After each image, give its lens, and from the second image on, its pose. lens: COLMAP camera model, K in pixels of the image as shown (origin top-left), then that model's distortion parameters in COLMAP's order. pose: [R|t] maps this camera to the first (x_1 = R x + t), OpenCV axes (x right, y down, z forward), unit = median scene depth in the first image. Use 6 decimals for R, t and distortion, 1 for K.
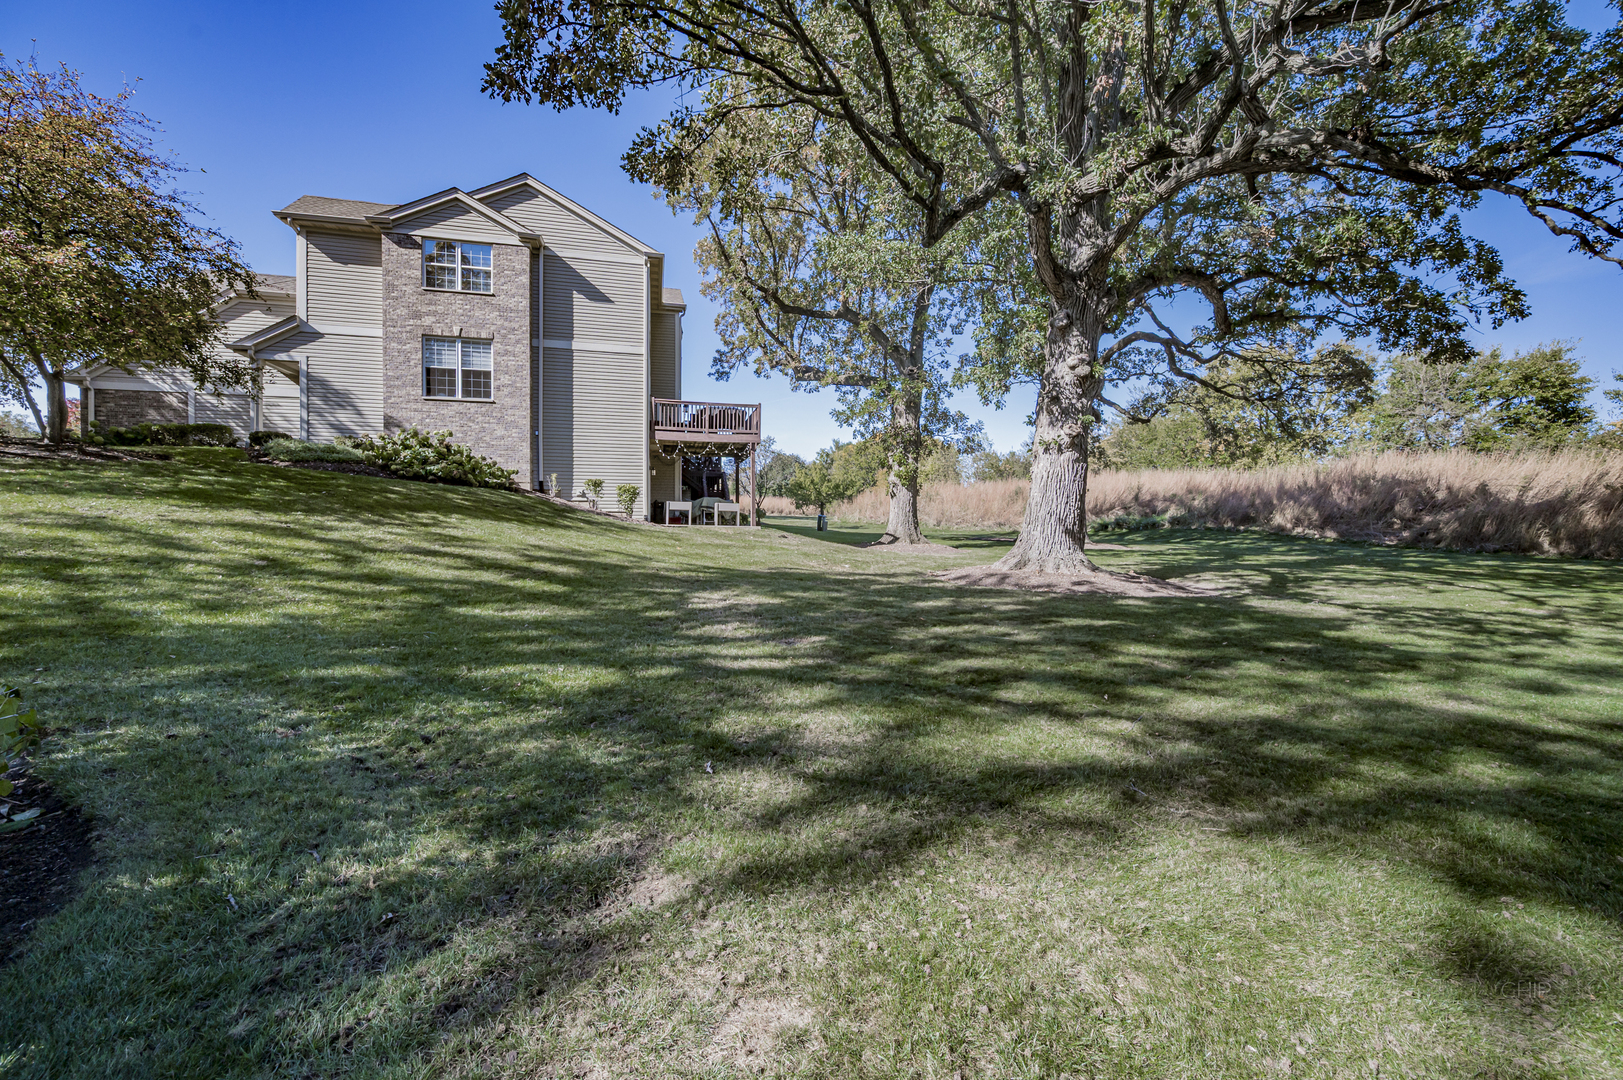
lens RADIAL K [[639.1, 0, 806.7], [0, 639.1, 546.2], [0, 0, 1]] dist [-0.000469, 0.000529]
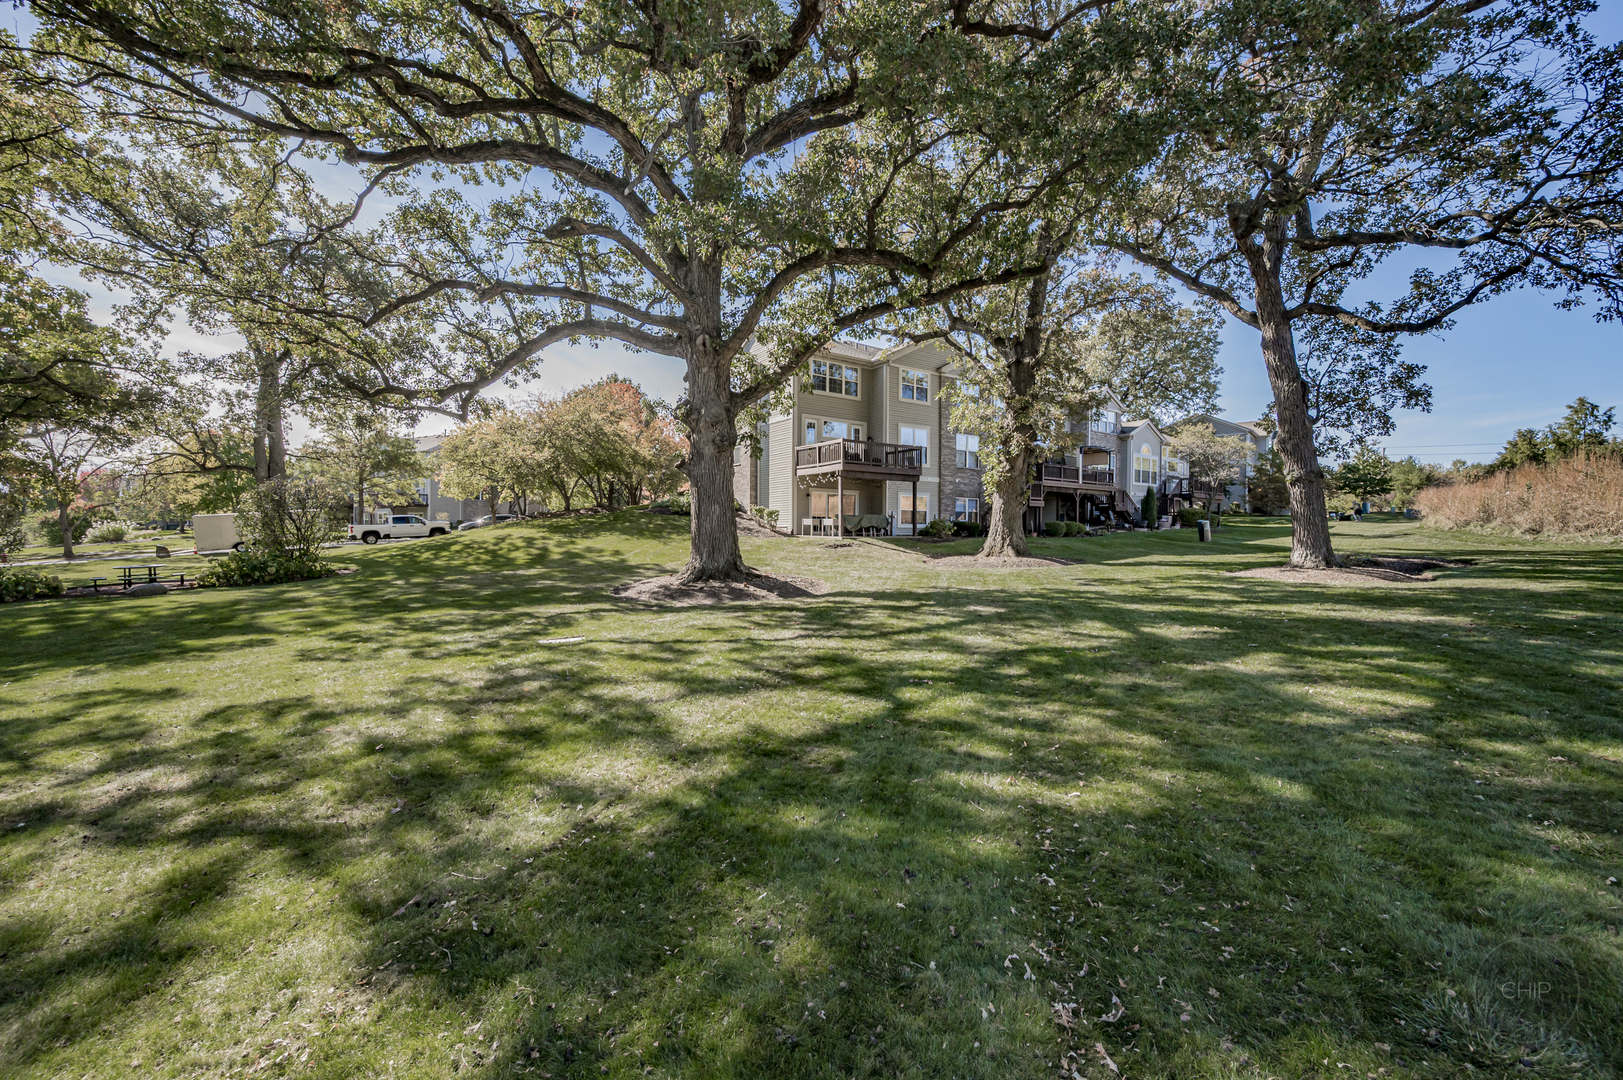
lens RADIAL K [[639.1, 0, 807.8], [0, 639.1, 536.4], [0, 0, 1]] dist [-0.000469, 0.000529]
pose [[0.354614, 0.004878, -0.935000, 1.184413], [-0.024922, 0.999680, -0.004237, -0.028269], [0.934681, 0.024804, 0.354622, 0.561631]]
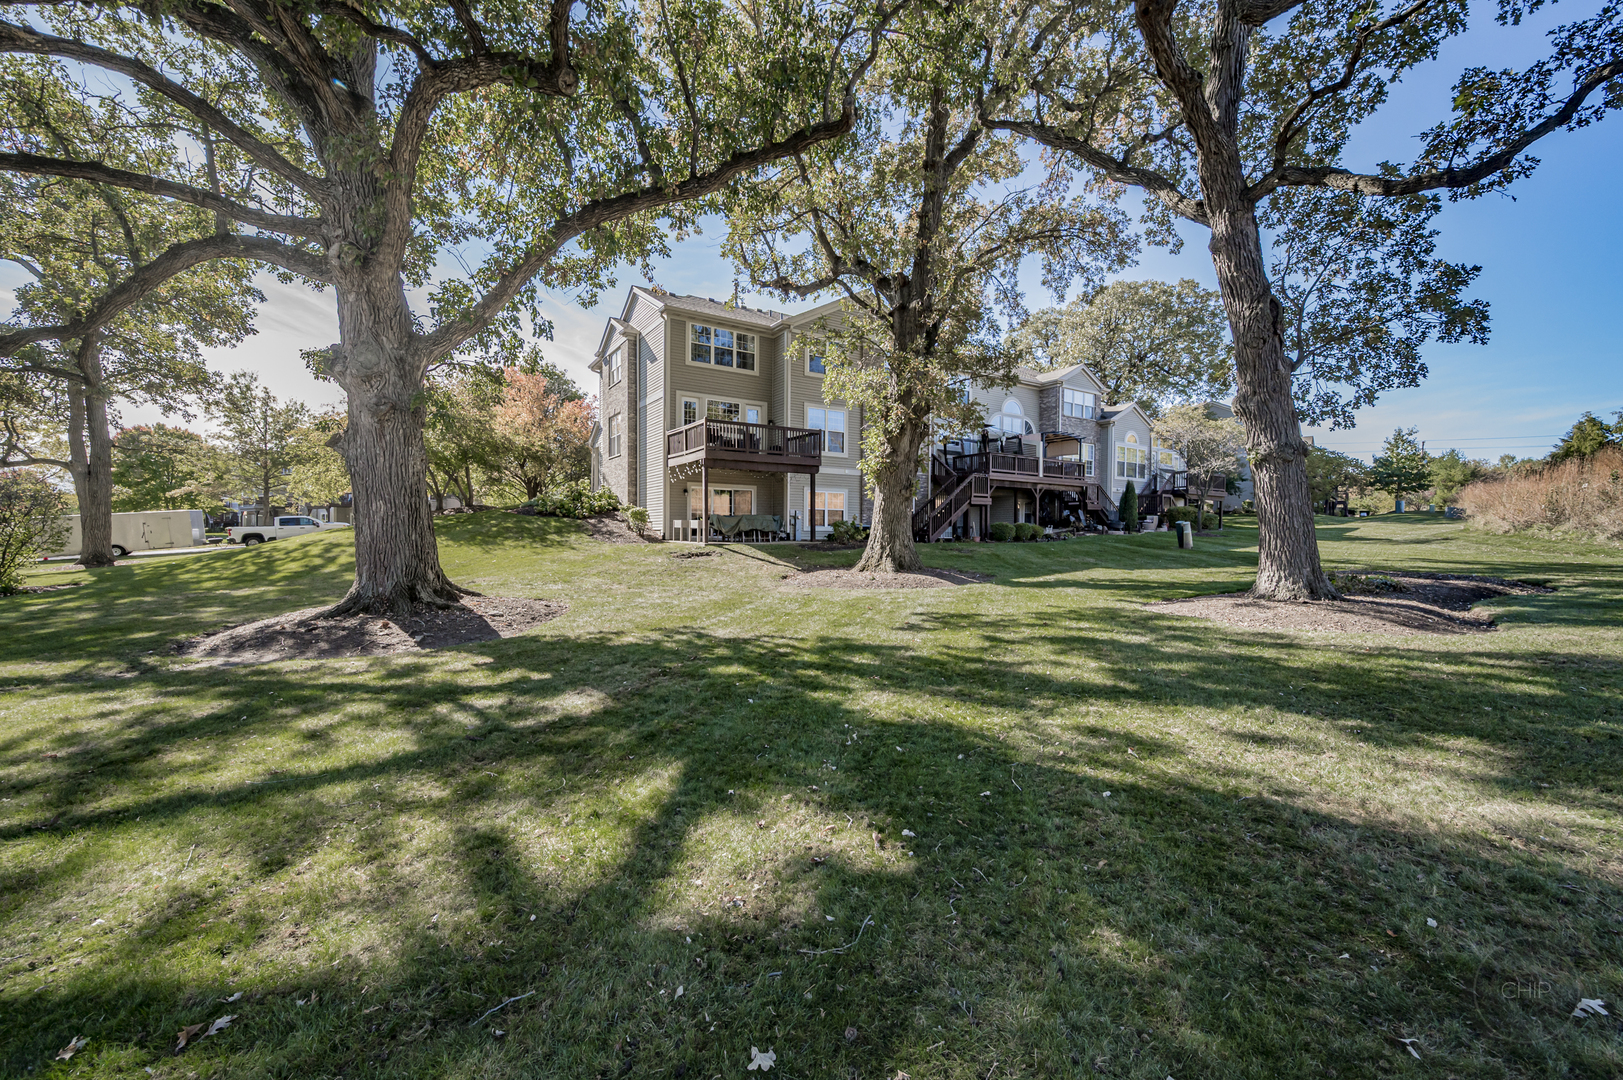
lens RADIAL K [[639.1, 0, 806.3], [0, 639.1, 539.0], [0, 0, 1]] dist [-0.000469, 0.000529]
pose [[0.321549, 0.008708, -0.946853, 1.003994], [-0.025470, 0.999675, 0.000544, -0.046765], [0.946550, 0.023941, 0.321666, 0.934084]]
